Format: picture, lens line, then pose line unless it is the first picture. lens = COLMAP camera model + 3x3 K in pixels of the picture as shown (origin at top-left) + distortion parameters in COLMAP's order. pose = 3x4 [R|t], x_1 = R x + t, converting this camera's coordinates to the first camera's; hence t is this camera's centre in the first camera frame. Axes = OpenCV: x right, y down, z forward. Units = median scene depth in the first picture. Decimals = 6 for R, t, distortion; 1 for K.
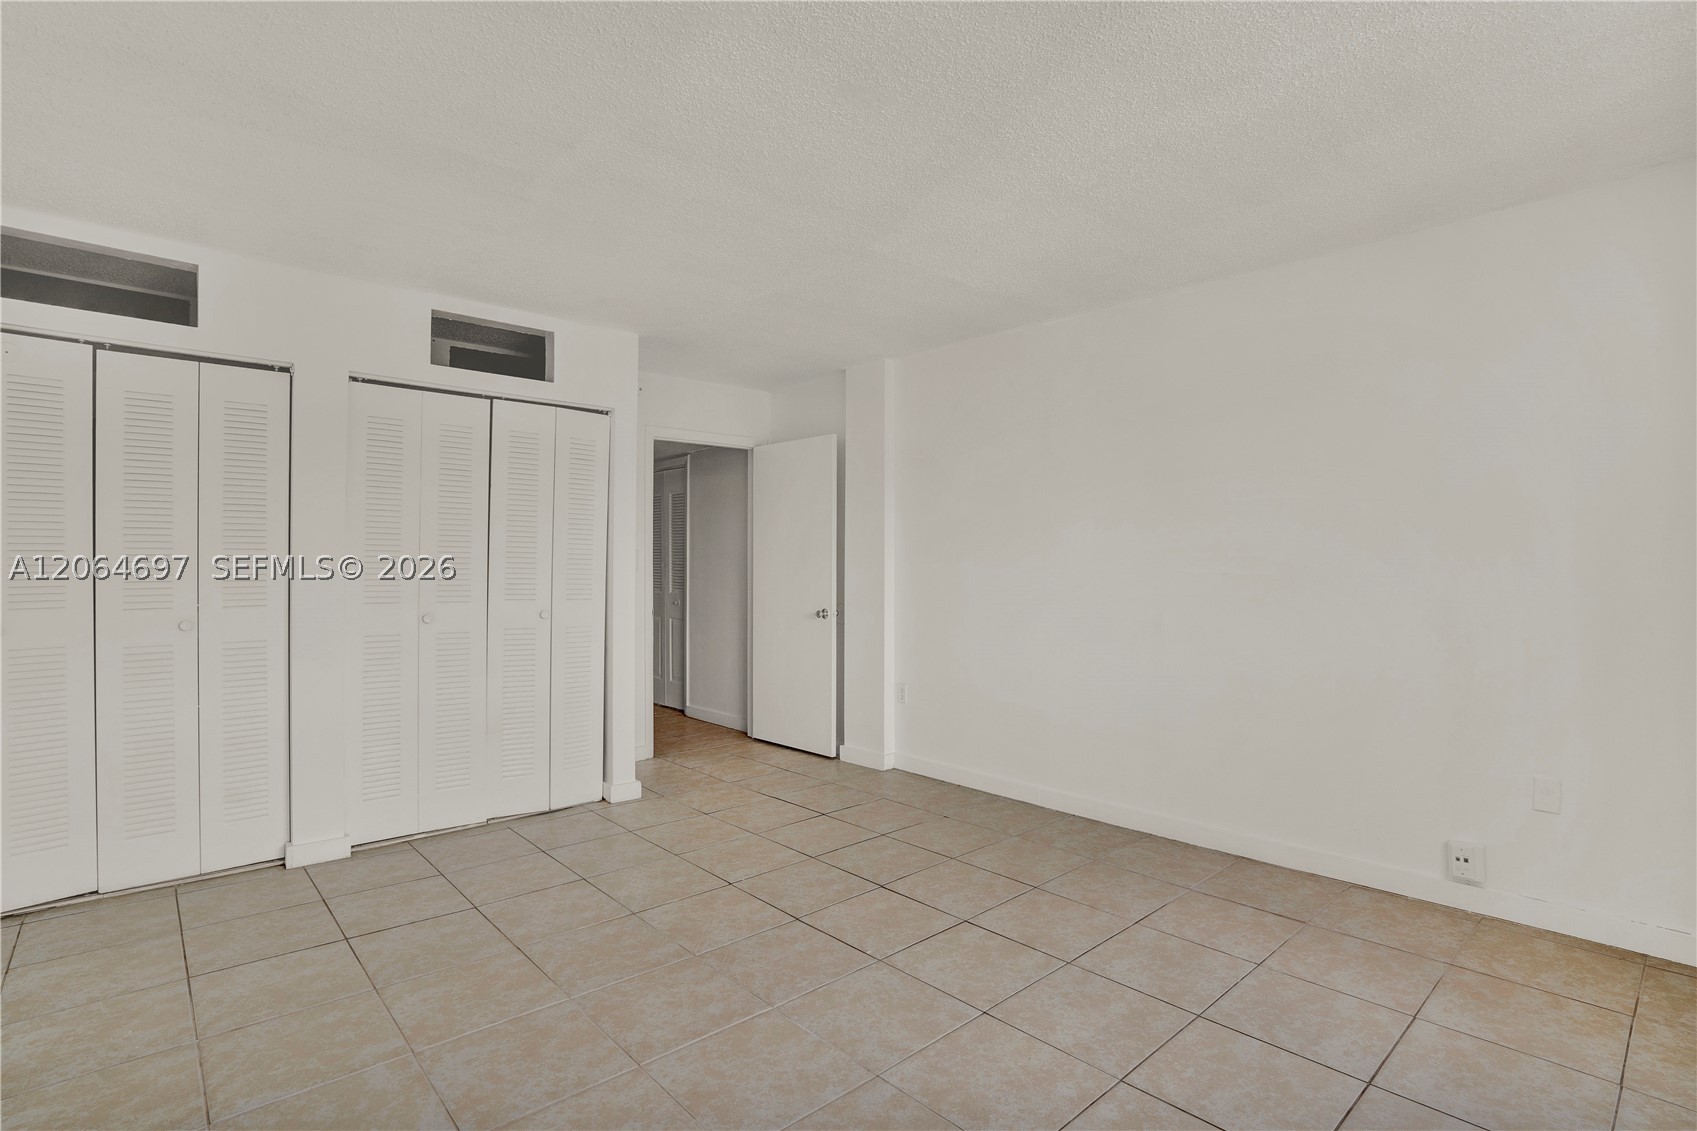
lens RADIAL K [[811.2, 0, 846.0], [0, 811.2, 557.8], [0, 0, 1]] dist [-0.077917, 0.032003]
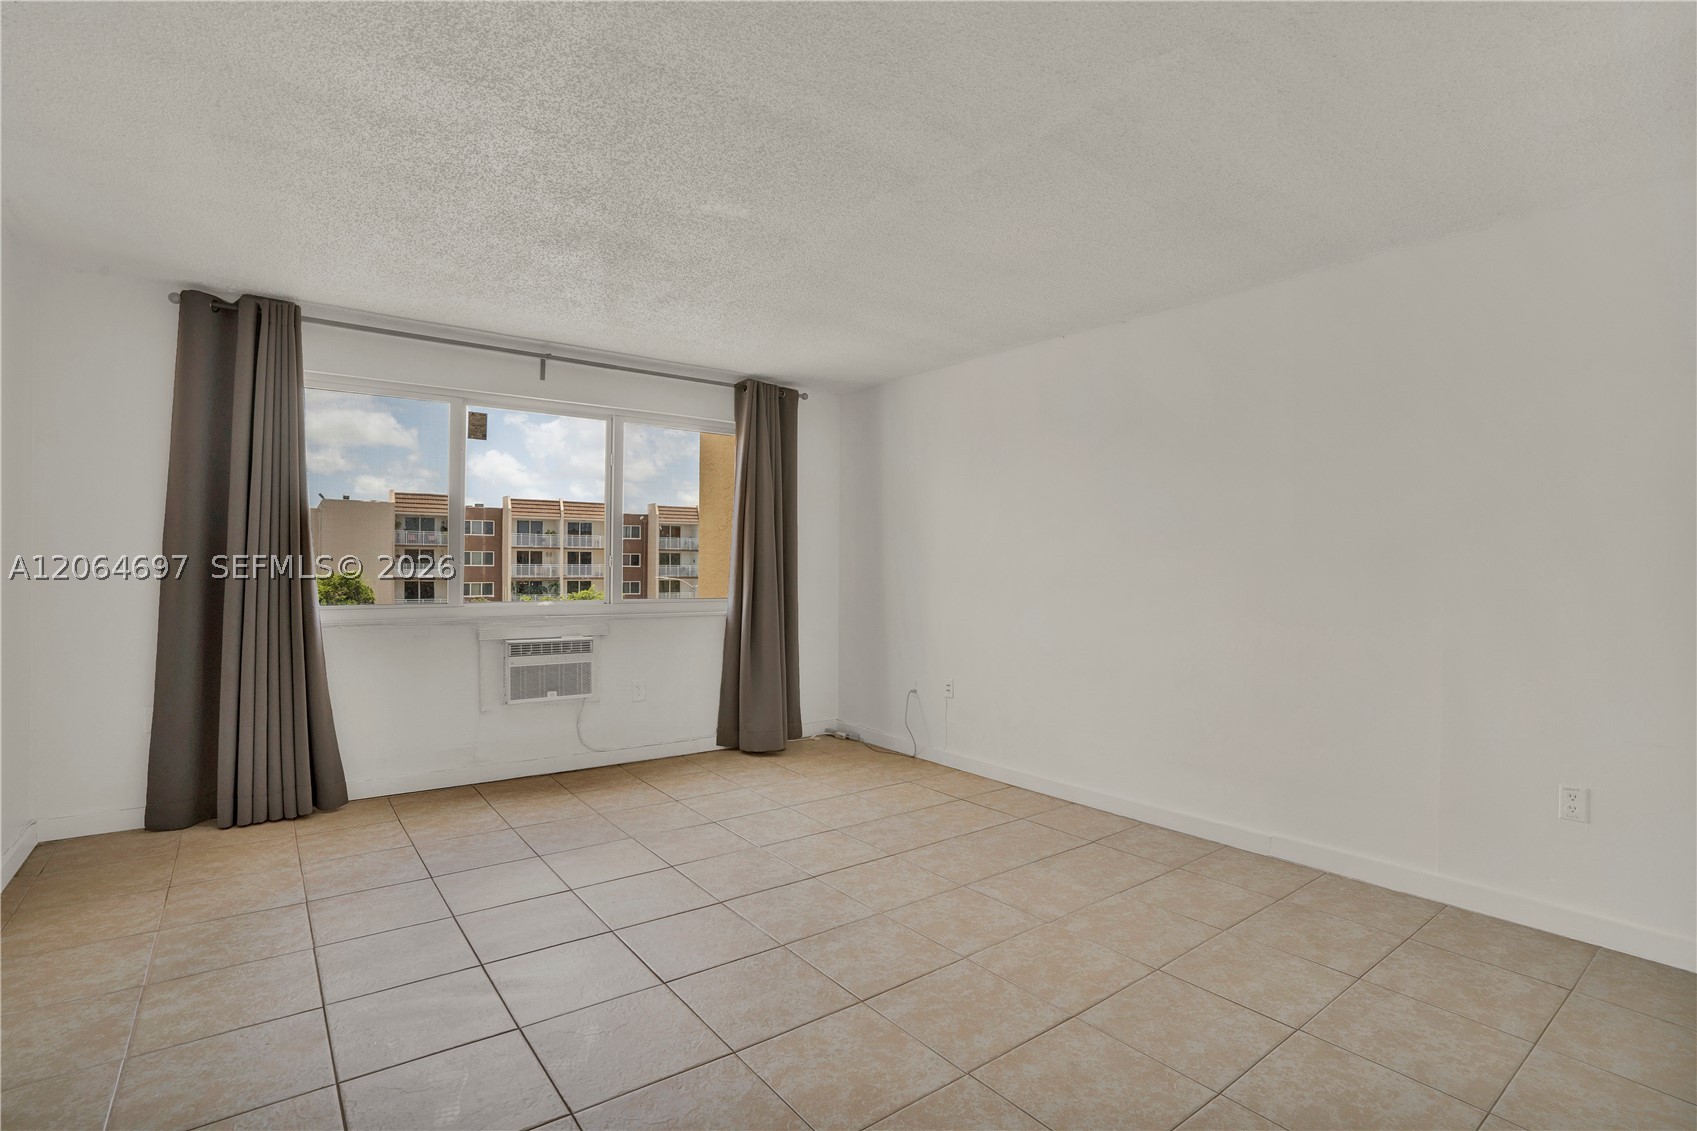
lens RADIAL K [[811.2, 0, 846.0], [0, 811.2, 557.8], [0, 0, 1]] dist [-0.077917, 0.032003]
pose [[-0.996468, -0.007205, 0.083665, -0.253326], [-0.008292, 0.999886, -0.012654, 0.012915], [-0.083564, -0.013303, -0.996414, 1.978238]]
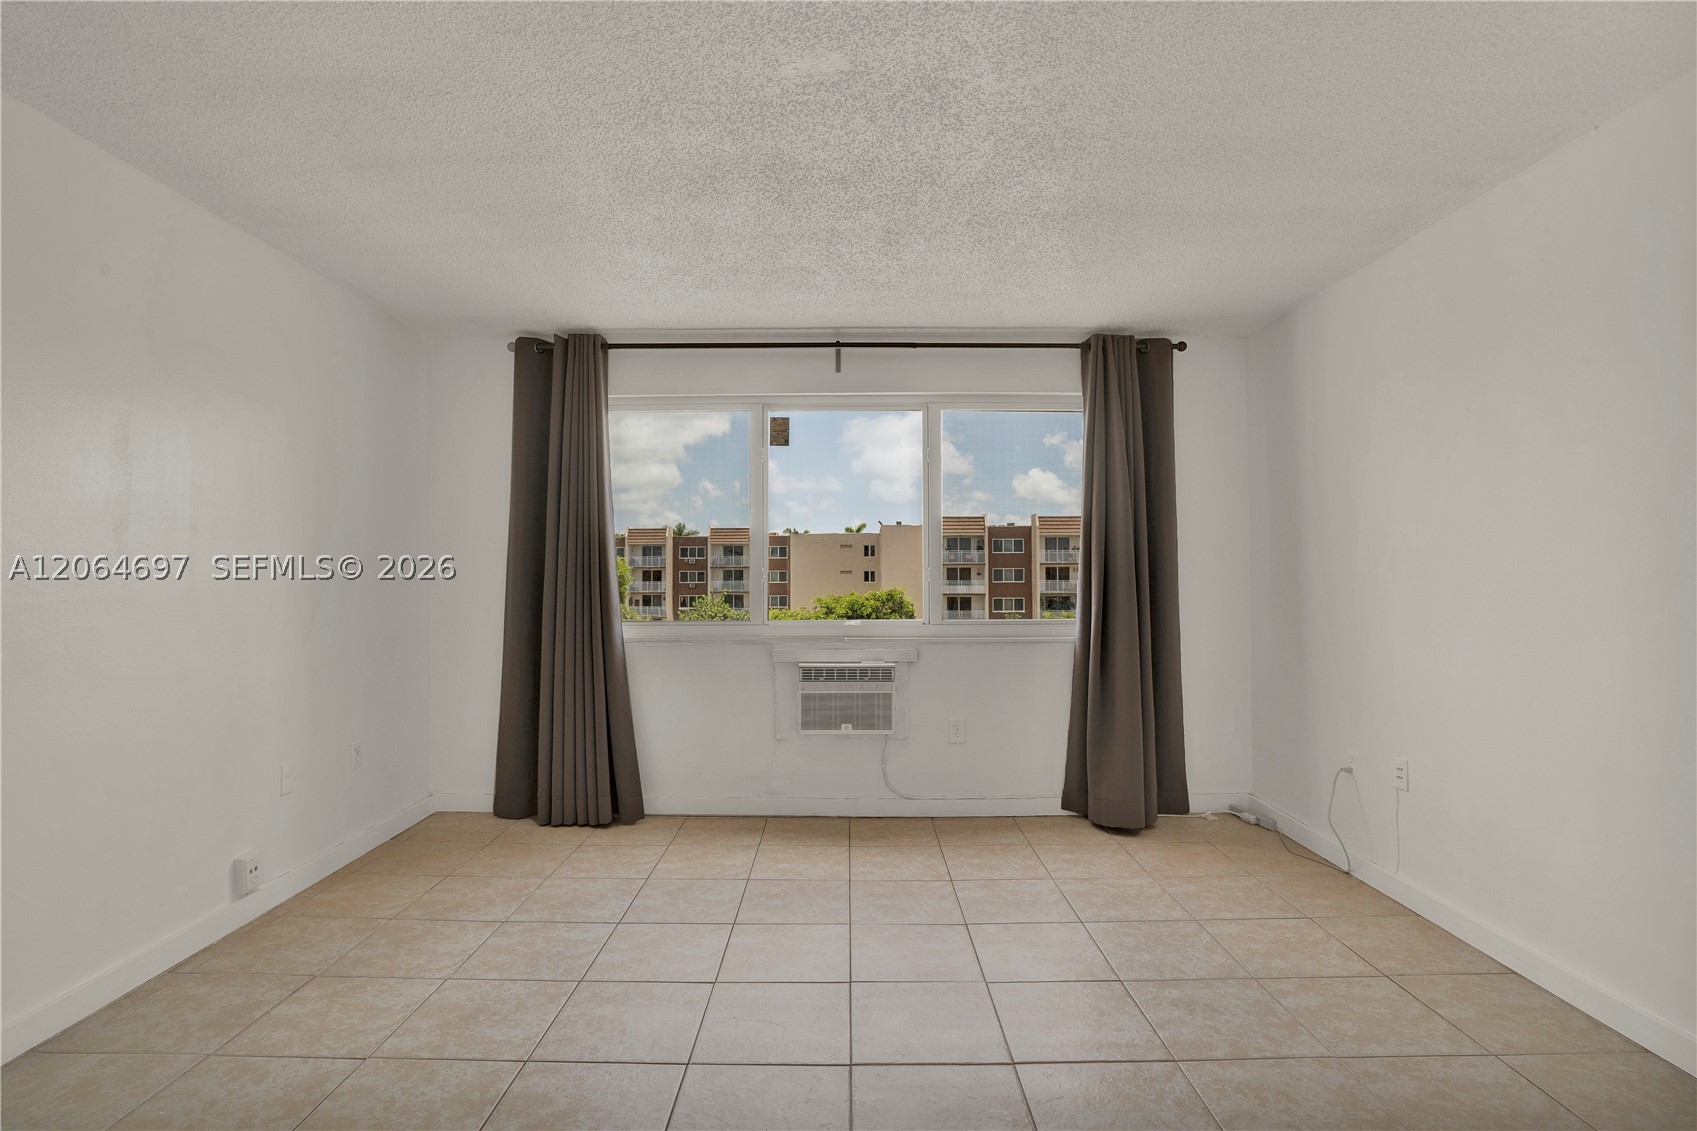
lens RADIAL K [[811.2, 0, 846.0], [0, 811.2, 557.8], [0, 0, 1]] dist [-0.077917, 0.032003]
pose [[-0.738324, 0.019336, 0.674169, -0.527032], [-0.000239, 0.999581, -0.028931, 0.015198], [-0.674446, -0.021521, -0.738010, 1.409946]]
